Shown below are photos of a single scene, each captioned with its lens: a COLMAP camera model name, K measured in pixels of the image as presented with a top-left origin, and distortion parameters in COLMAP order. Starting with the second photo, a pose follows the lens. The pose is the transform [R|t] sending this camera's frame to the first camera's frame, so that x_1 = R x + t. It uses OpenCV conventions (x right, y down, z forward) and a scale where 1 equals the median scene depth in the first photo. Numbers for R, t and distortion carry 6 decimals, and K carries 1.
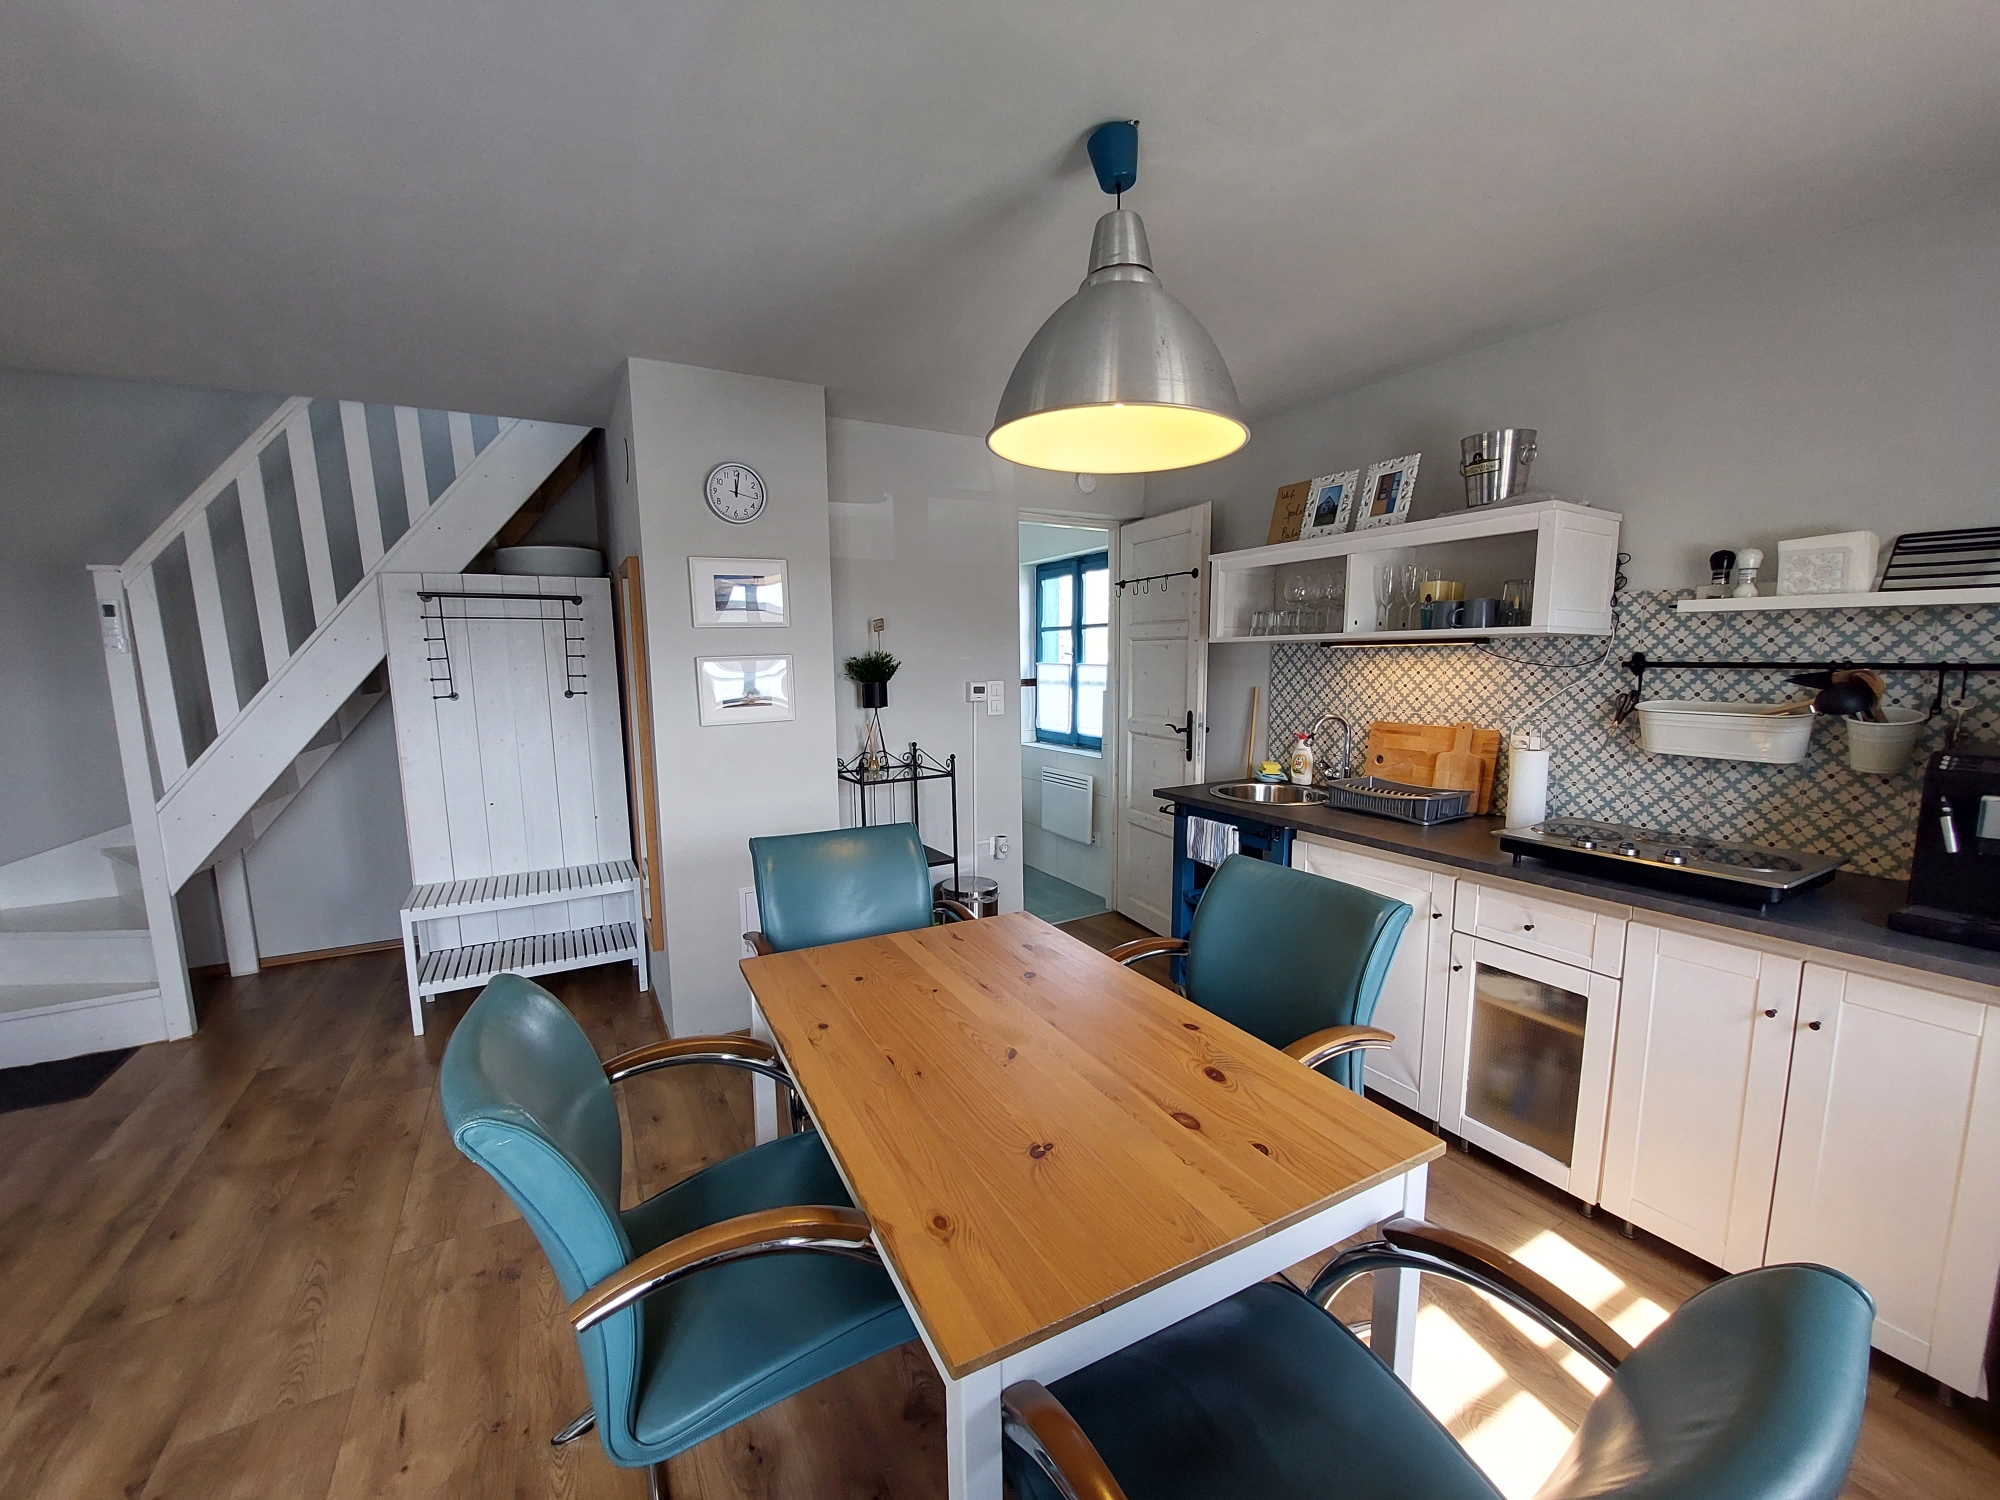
lens RADIAL K [[773.1, 0, 988.6], [0, 773.1, 758.3], [0, 0, 1]] dist [-0.037814, -0.000083]
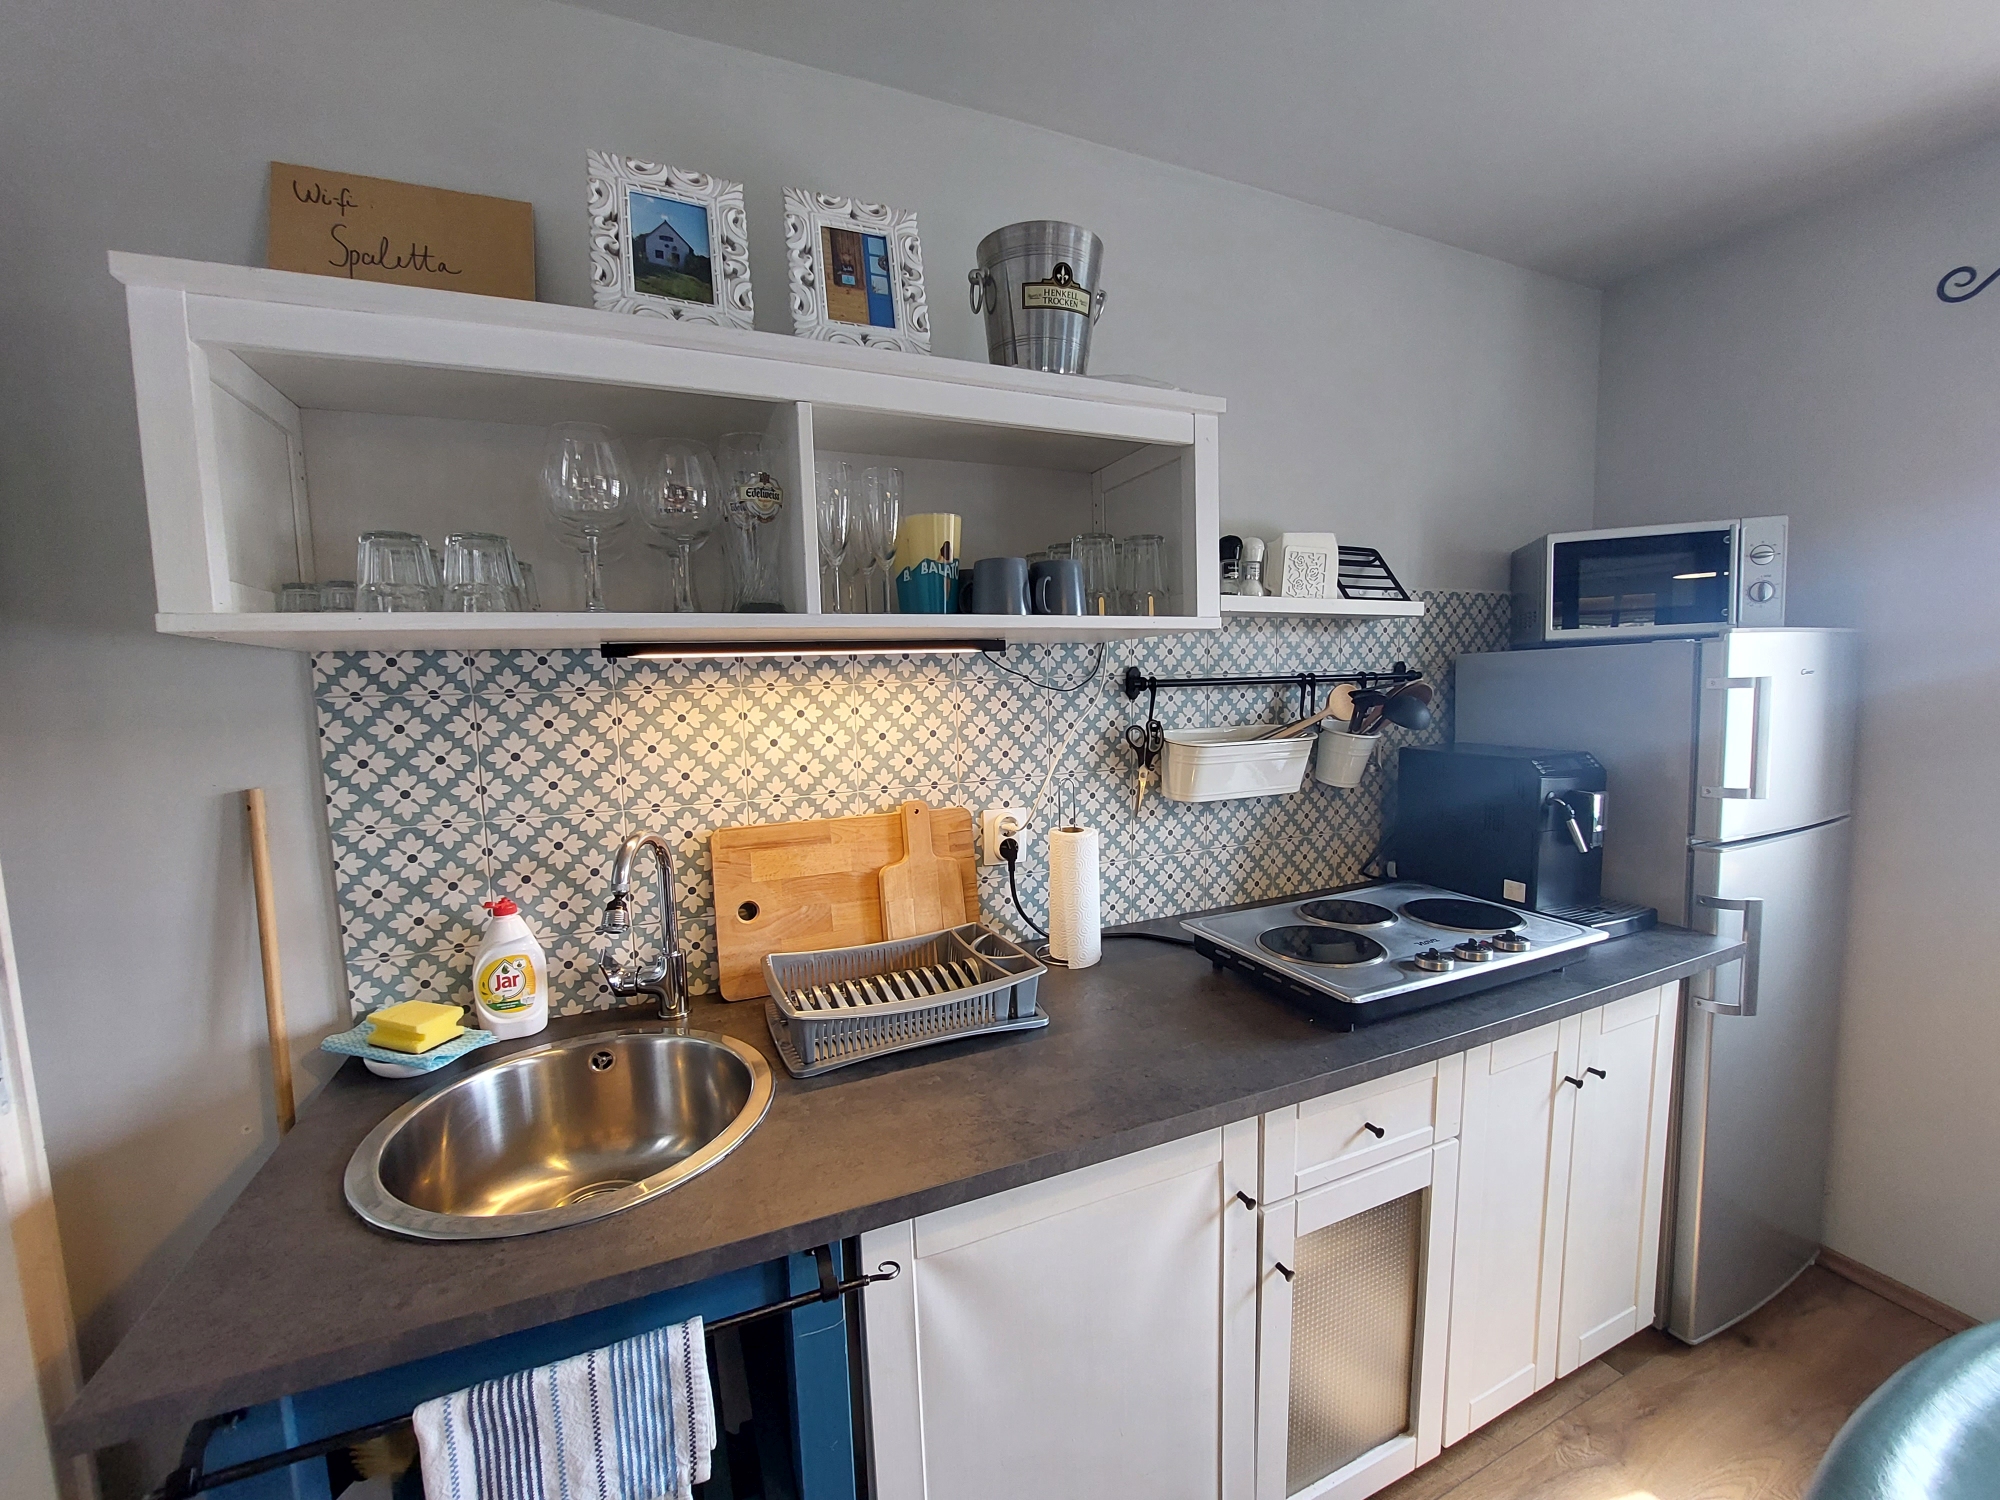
lens RADIAL K [[795.9, 0, 992.5], [0, 795.9, 761.7], [0, 0, 1]] dist [-0.021427, 0.000121]
pose [[0.092096, -0.101769, 0.990536, 0.087636], [0.147257, 0.985218, 0.087532, -0.119621], [-0.984801, 0.137802, 0.105721, 0.919165]]
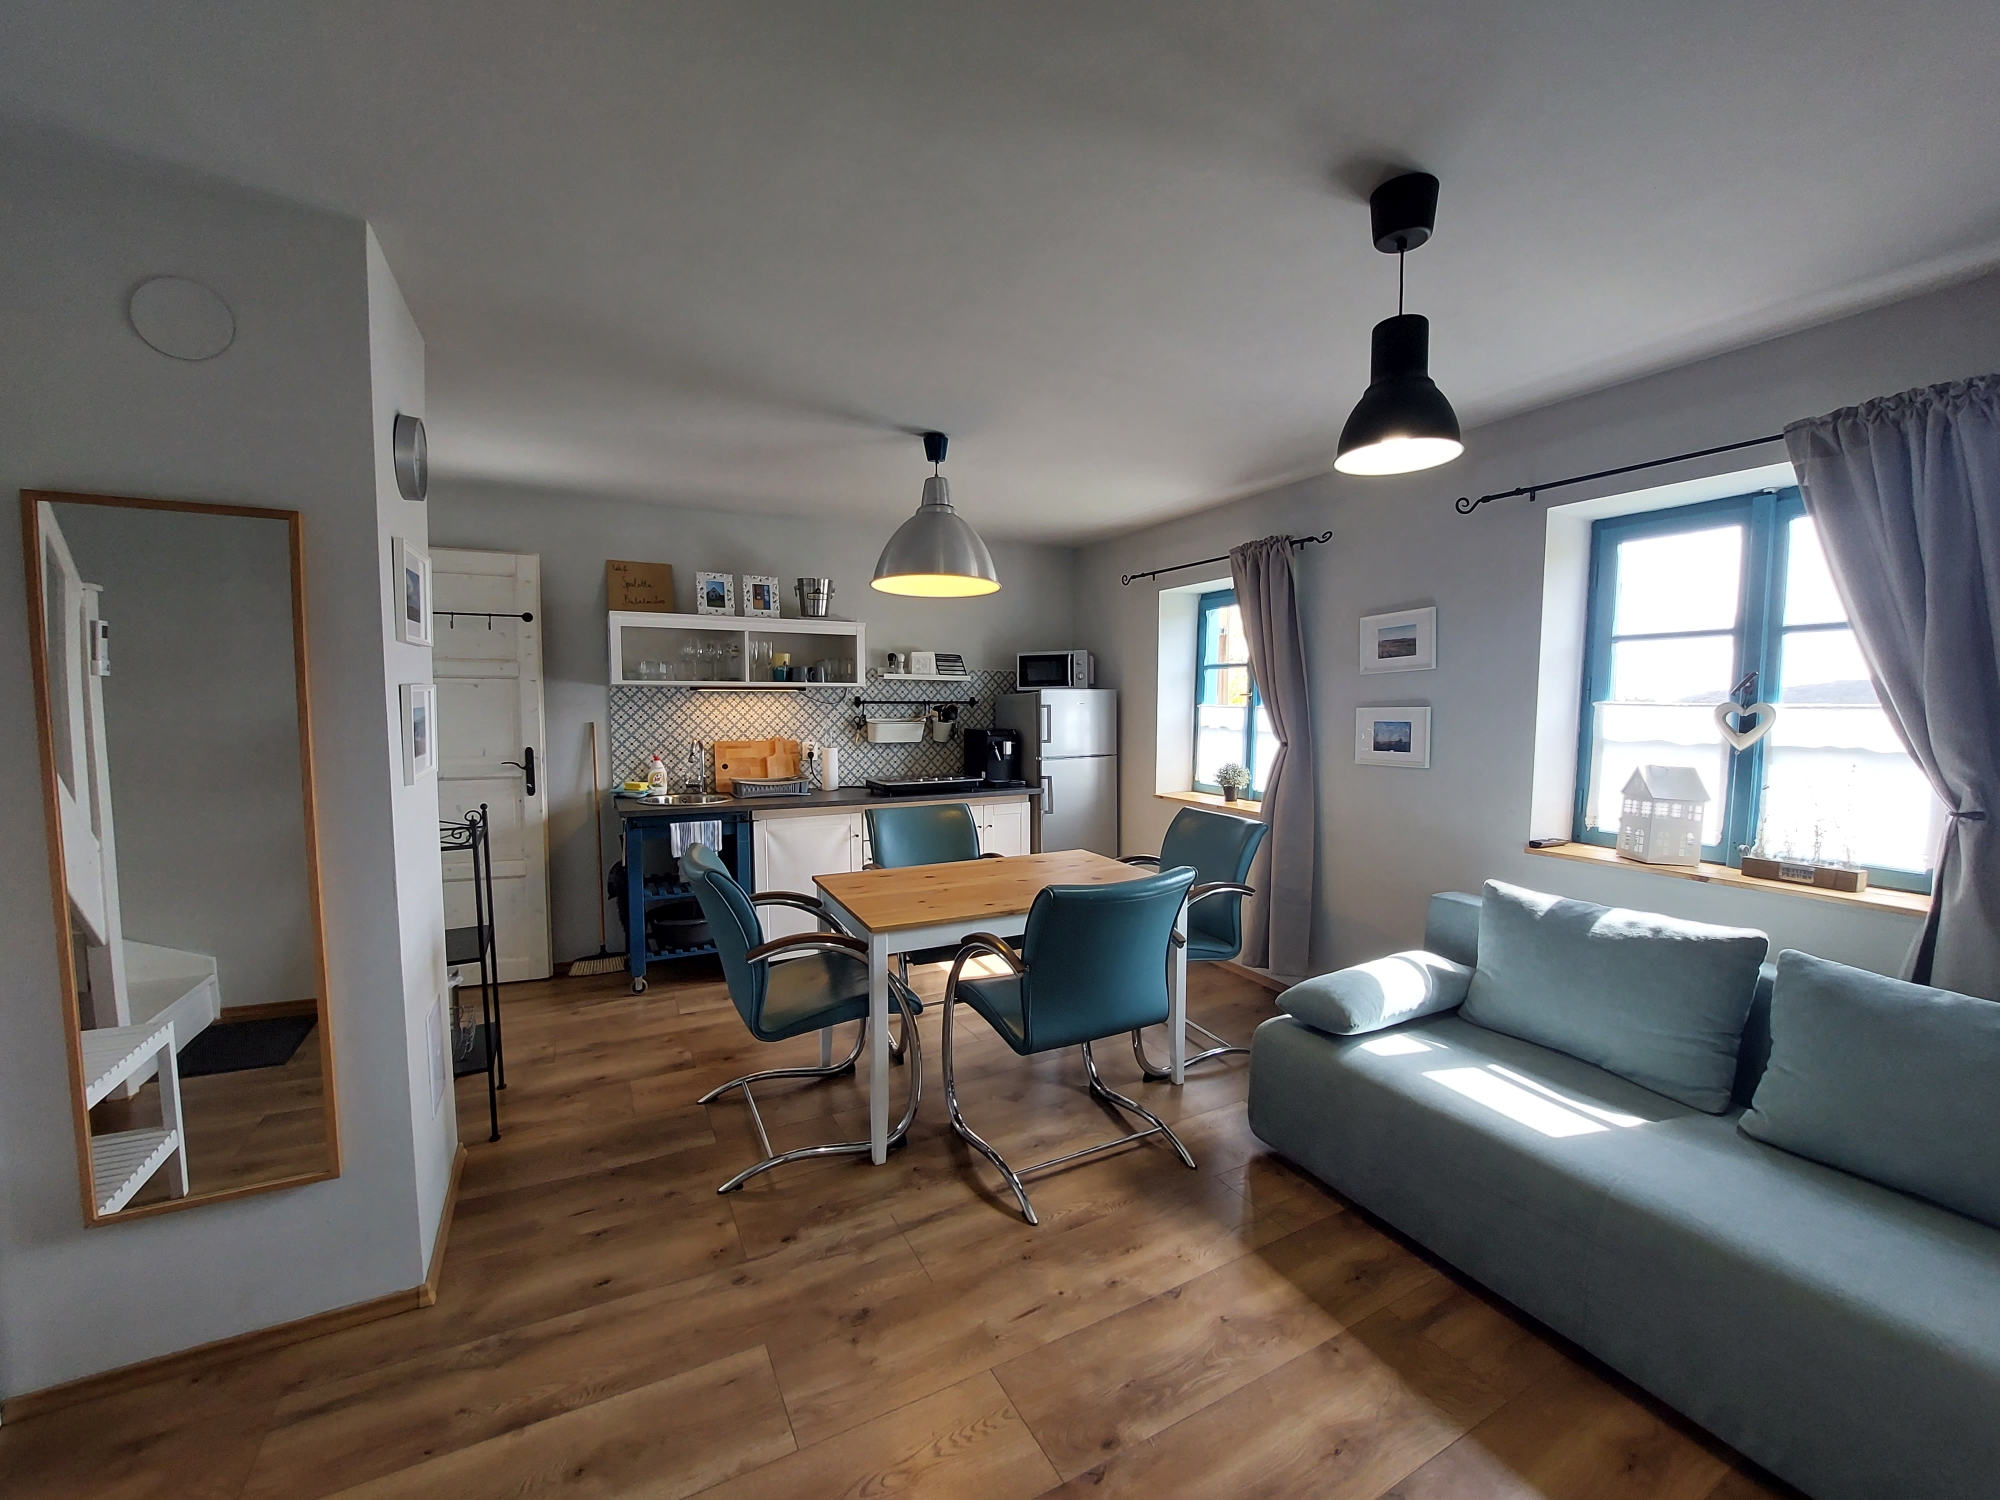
lens RADIAL K [[795.9, 0, 992.5], [0, 795.9, 761.7], [0, 0, 1]] dist [-0.021427, 0.000121]
pose [[0.015561, -0.071281, 0.997335, -1.162834], [0.120143, 0.990362, 0.068908, -0.059646], [-0.992635, 0.118750, 0.023975, 0.515595]]
